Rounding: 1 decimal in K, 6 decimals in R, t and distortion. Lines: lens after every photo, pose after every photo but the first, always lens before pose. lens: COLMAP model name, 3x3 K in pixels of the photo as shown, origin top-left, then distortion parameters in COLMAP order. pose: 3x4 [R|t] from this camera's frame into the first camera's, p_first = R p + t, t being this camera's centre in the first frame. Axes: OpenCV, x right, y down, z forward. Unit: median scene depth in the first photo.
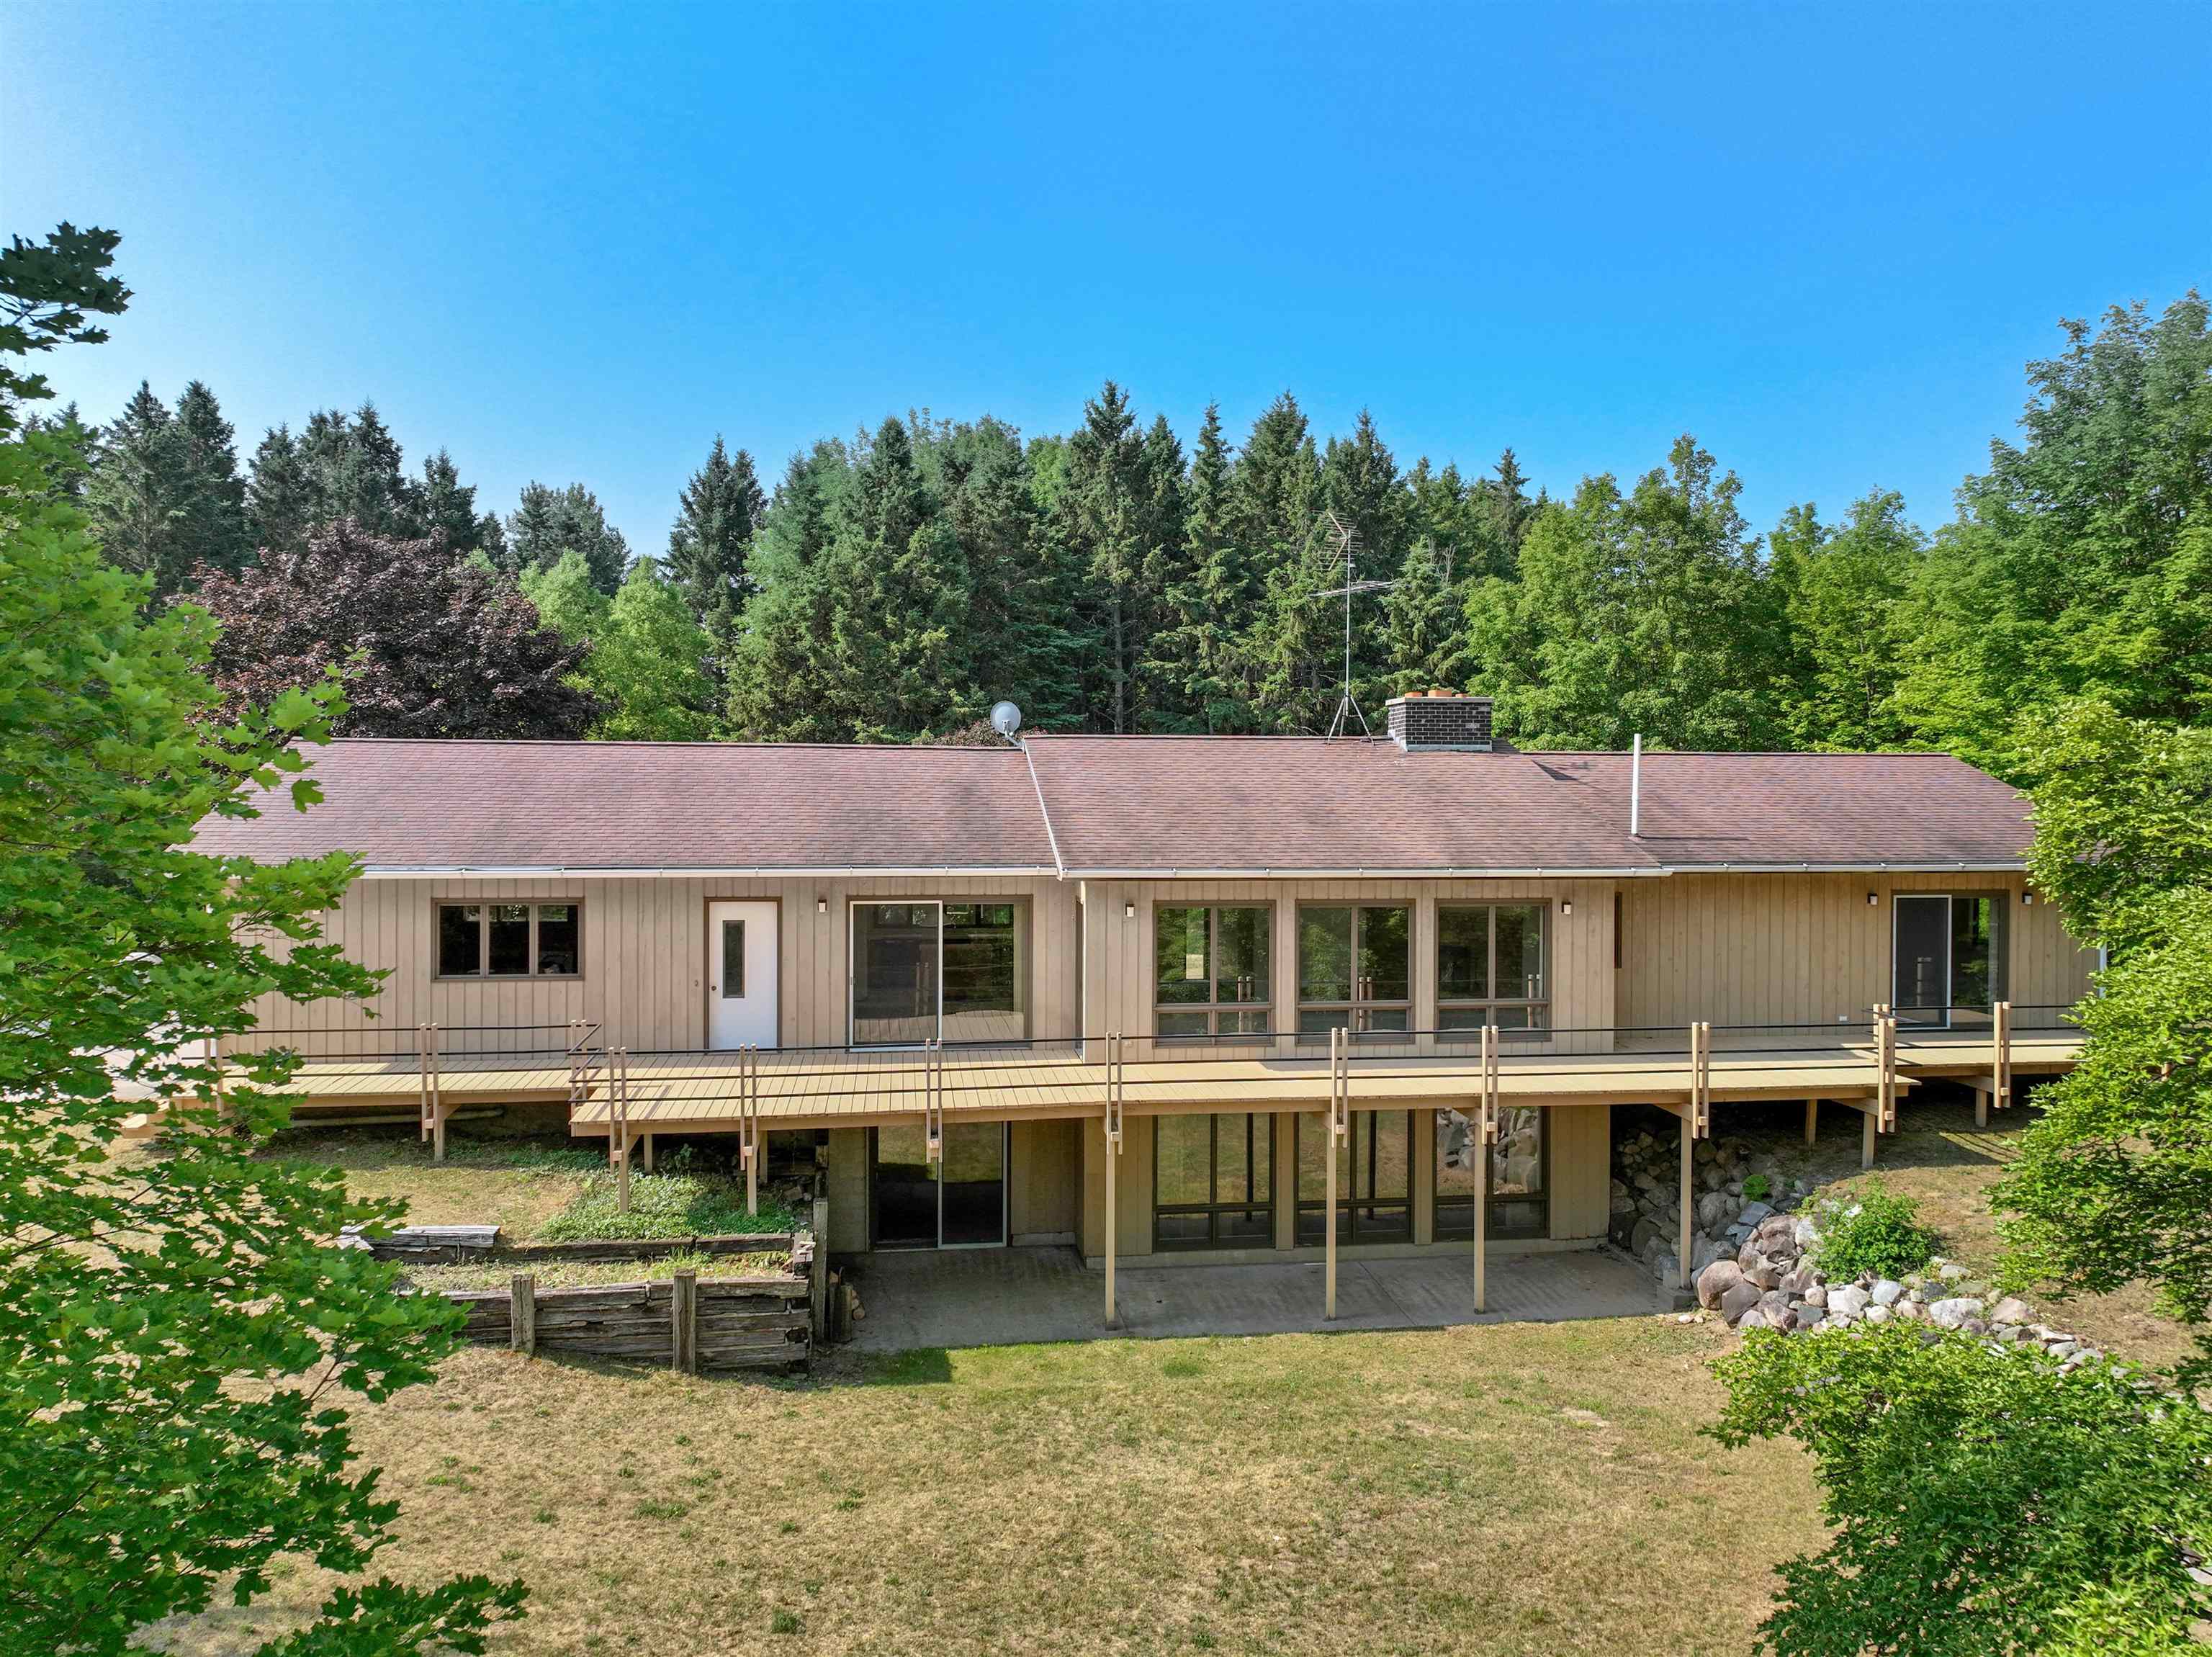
lens RADIAL K [[1512.9, 0, 1106.0], [0, 1512.9, 828.5], [0, 0, 1]] dist [-0.000995, -0.000410]
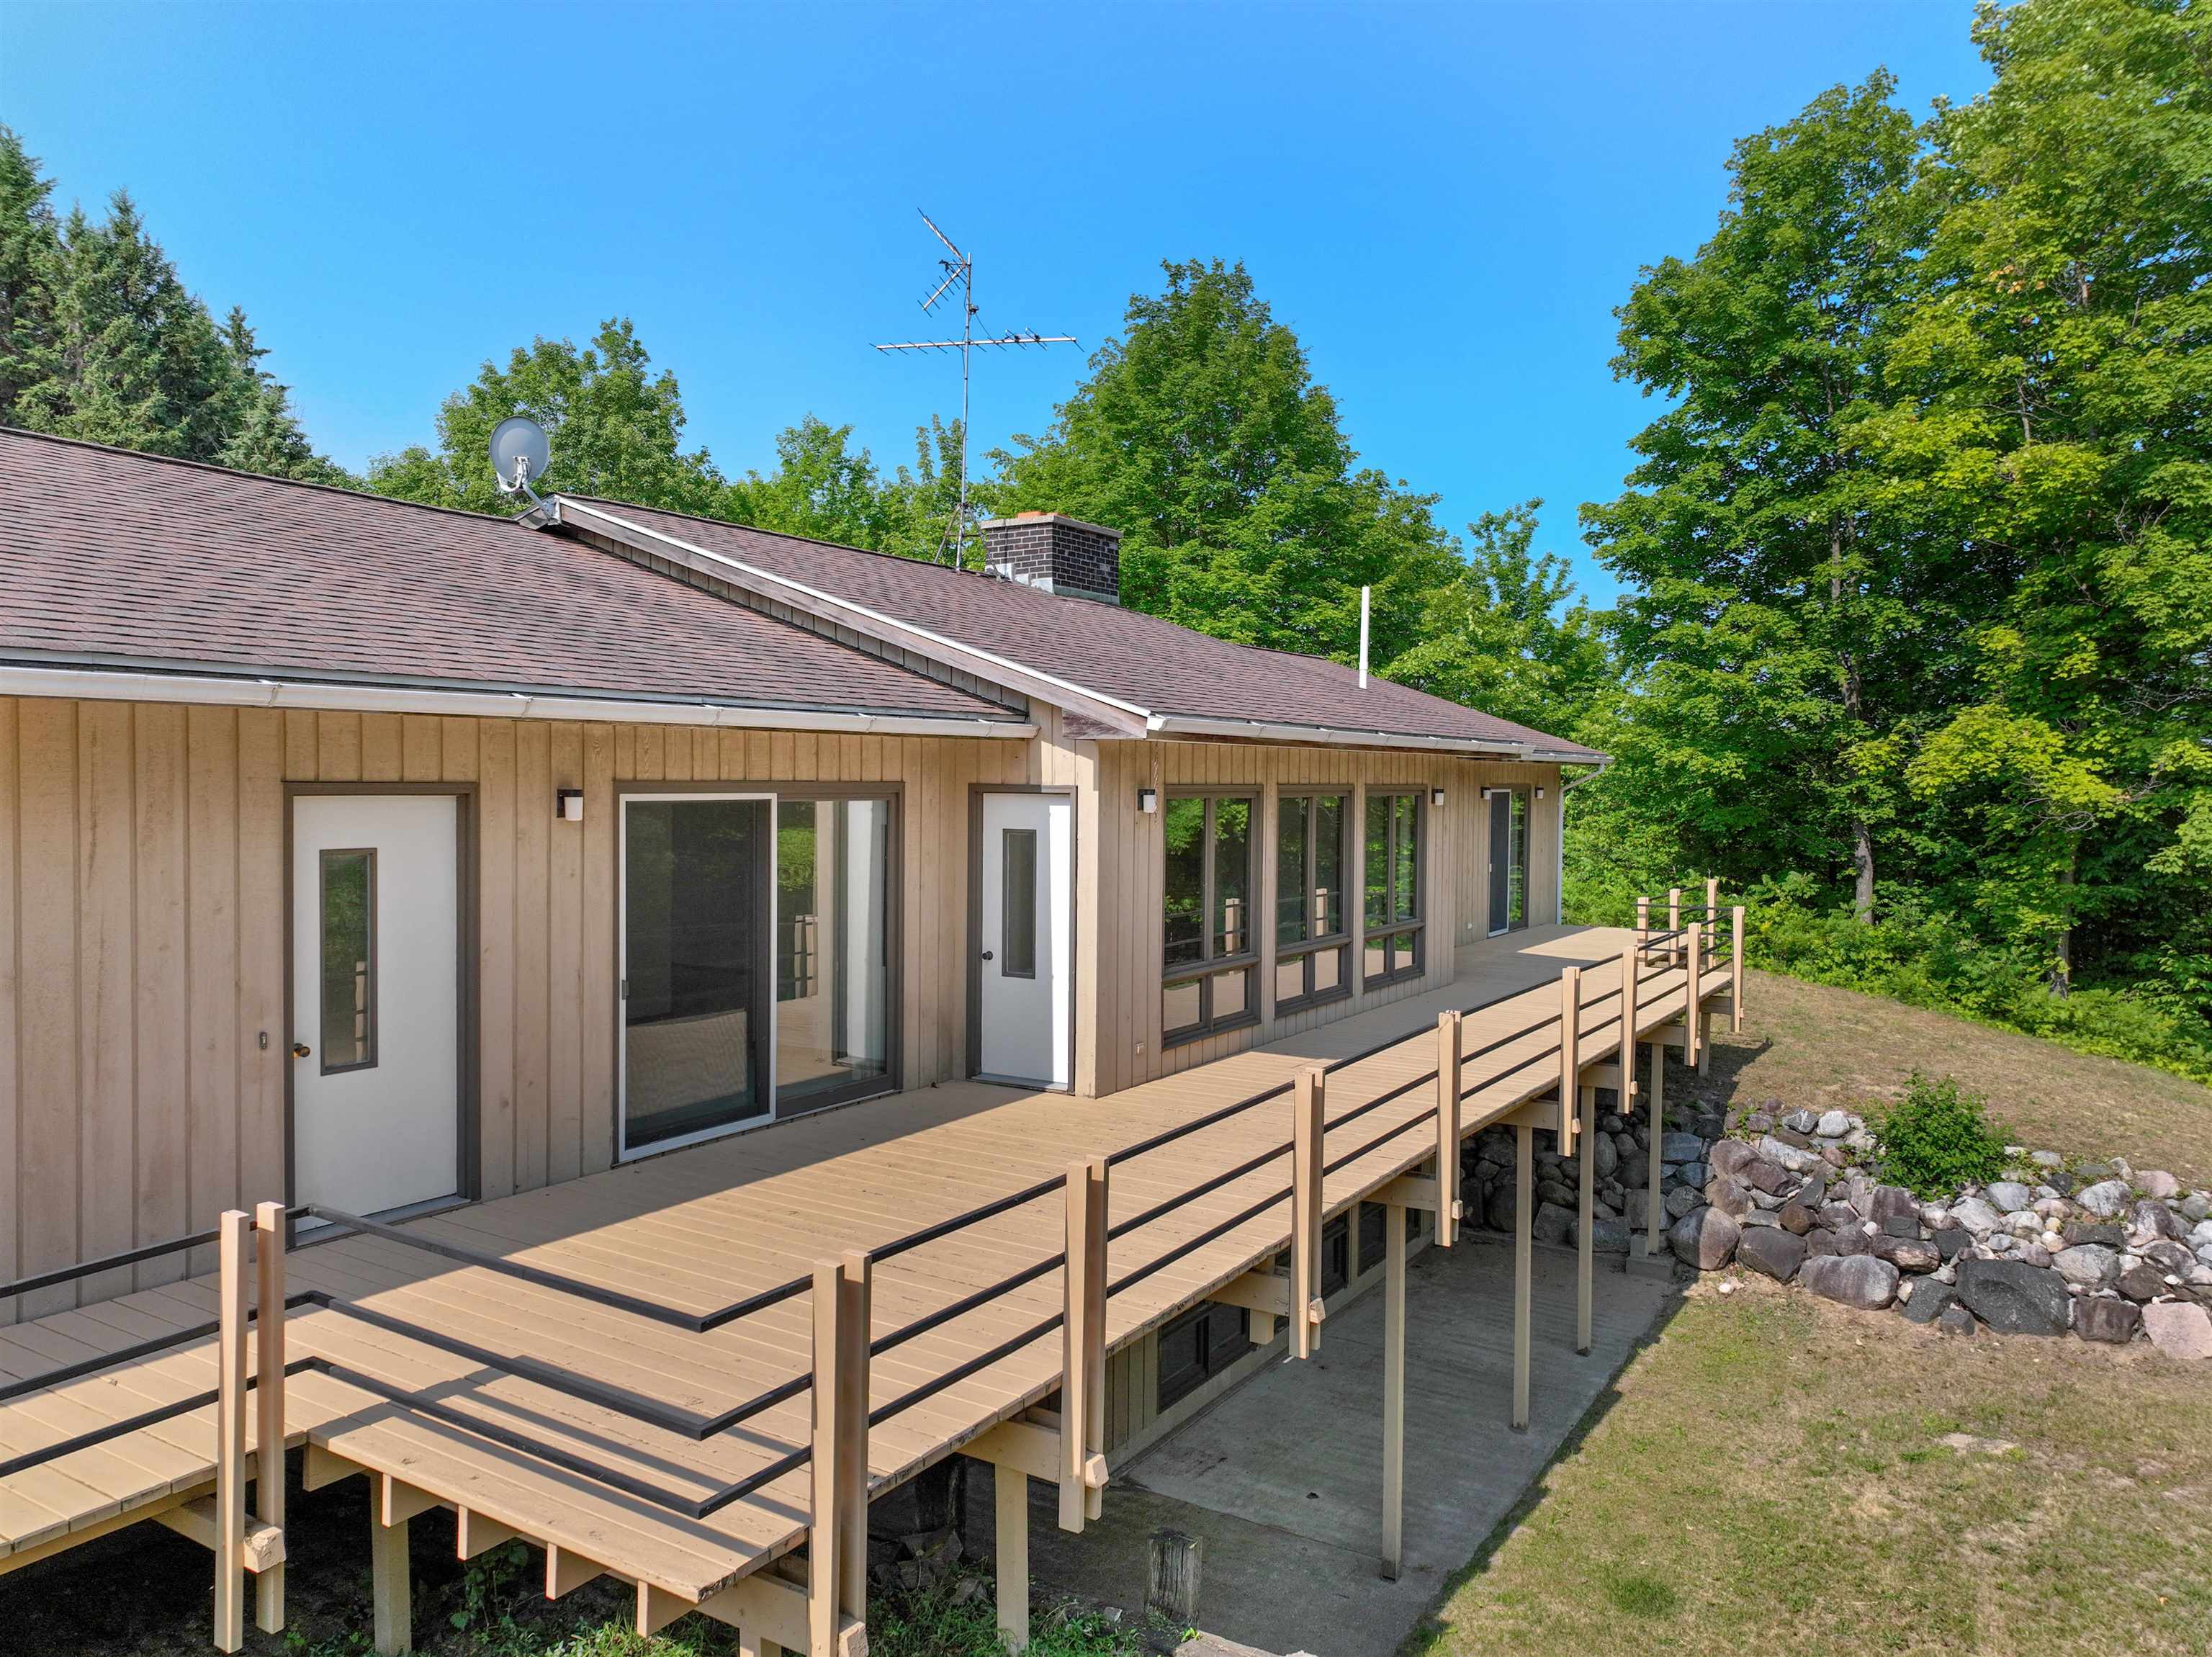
lens RADIAL K [[1567.5, 0, 1106.0], [0, 1567.5, 828.5], [0, 0, 1]] dist [0.011040, 0.007772]
pose [[0.645082, -0.024101, 0.763733, -0.409570], [0.012047, 0.999699, 0.021371, 0.050322], [-0.764019, -0.004585, 0.645178, 0.628022]]
